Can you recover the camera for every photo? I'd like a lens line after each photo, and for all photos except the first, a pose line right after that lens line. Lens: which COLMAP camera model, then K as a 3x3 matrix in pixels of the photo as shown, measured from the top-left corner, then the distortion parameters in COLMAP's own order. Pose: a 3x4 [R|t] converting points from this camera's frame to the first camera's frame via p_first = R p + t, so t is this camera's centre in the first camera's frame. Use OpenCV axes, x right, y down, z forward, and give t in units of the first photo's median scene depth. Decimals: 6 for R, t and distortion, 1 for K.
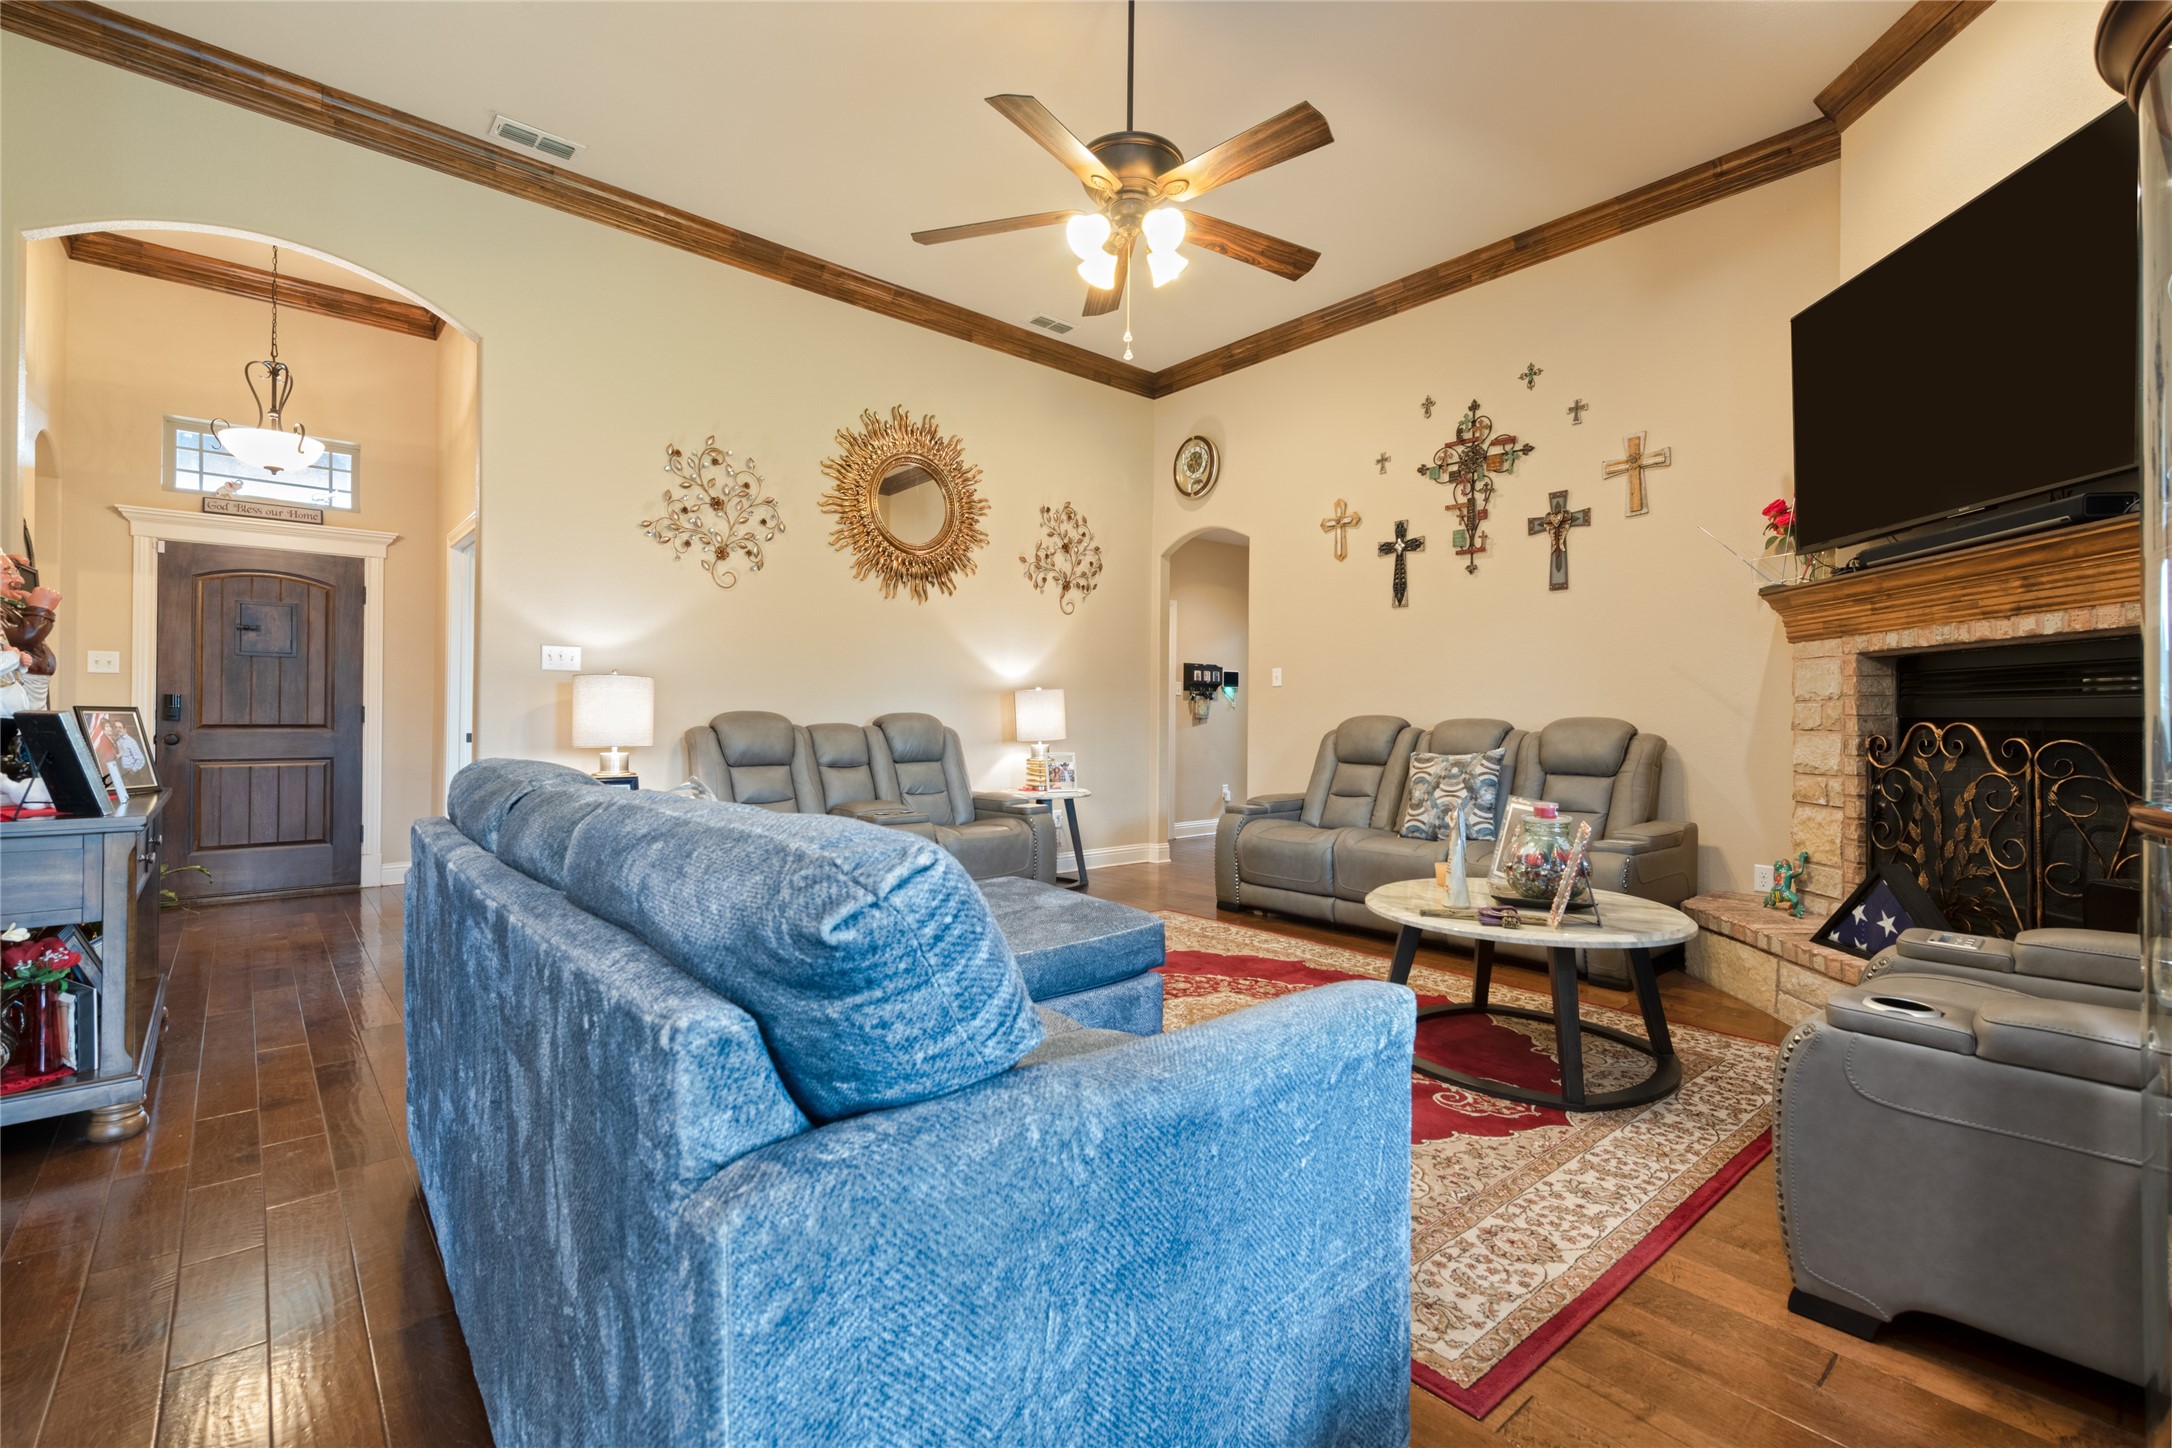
lens RADIAL K [[960.0, 0, 1090.2], [0, 960.0, 711.3], [0, 0, 1]] dist [0.018759, -0.006717]
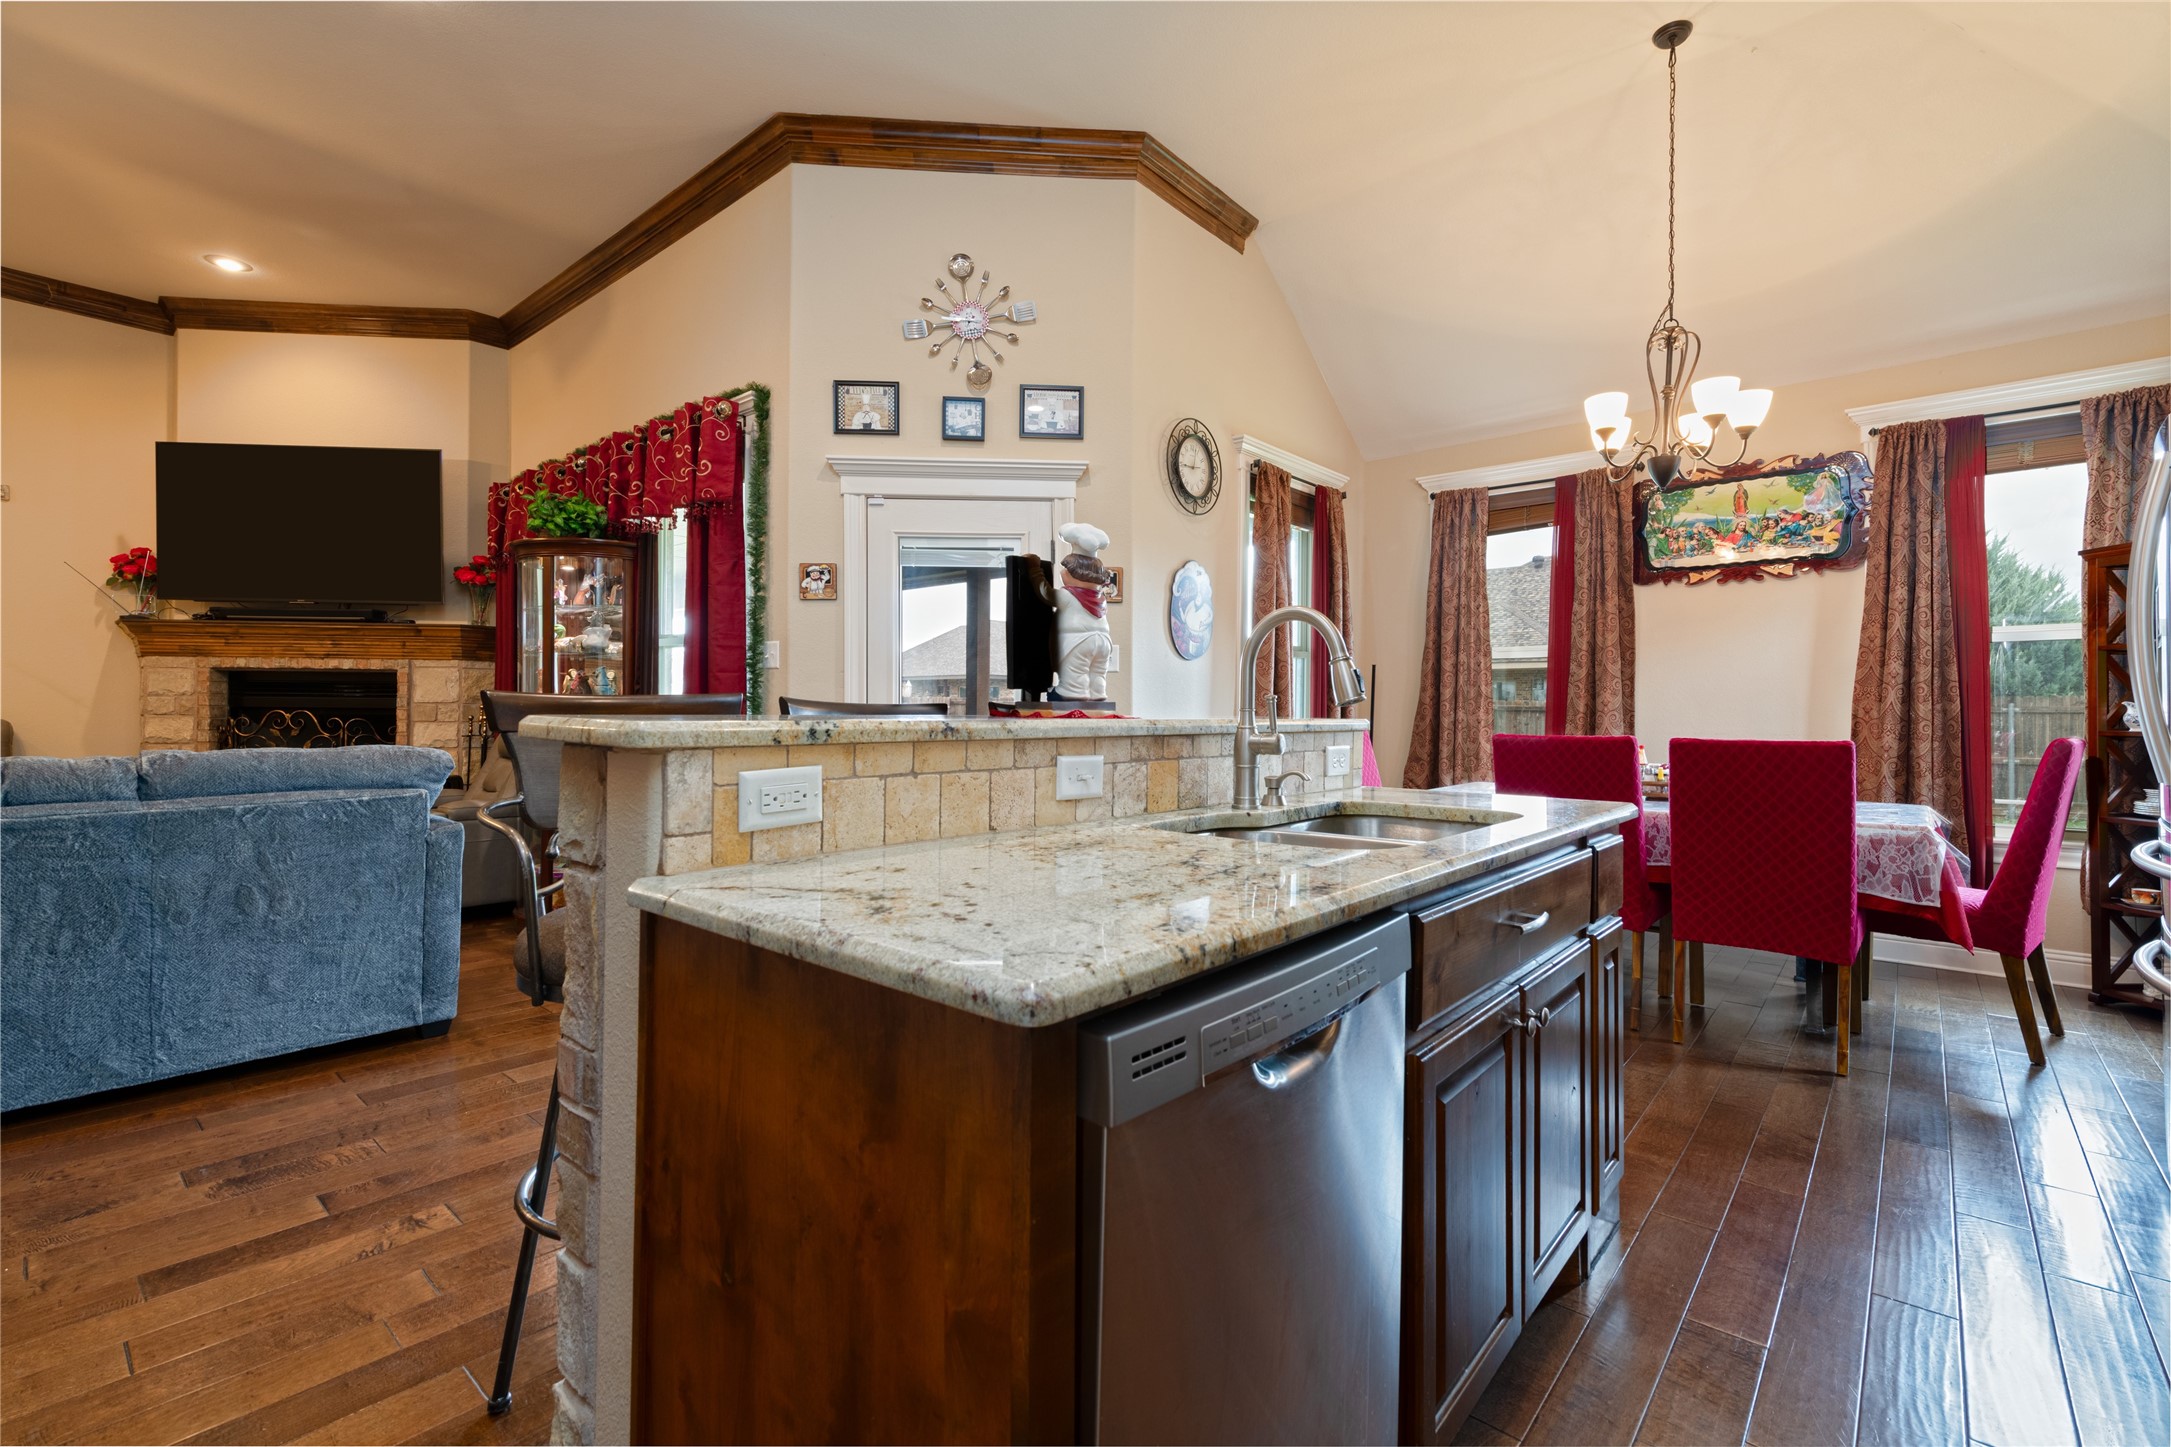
lens RADIAL K [[959.5, 0, 1093.9], [0, 959.5, 710.5], [0, 0, 1]] dist [0.018759, -0.006717]
pose [[-0.143055, -0.004982, 0.989702, -0.780240], [-0.019249, 0.999812, 0.002251, -0.014611], [-0.989528, -0.018728, -0.143124, -0.186113]]
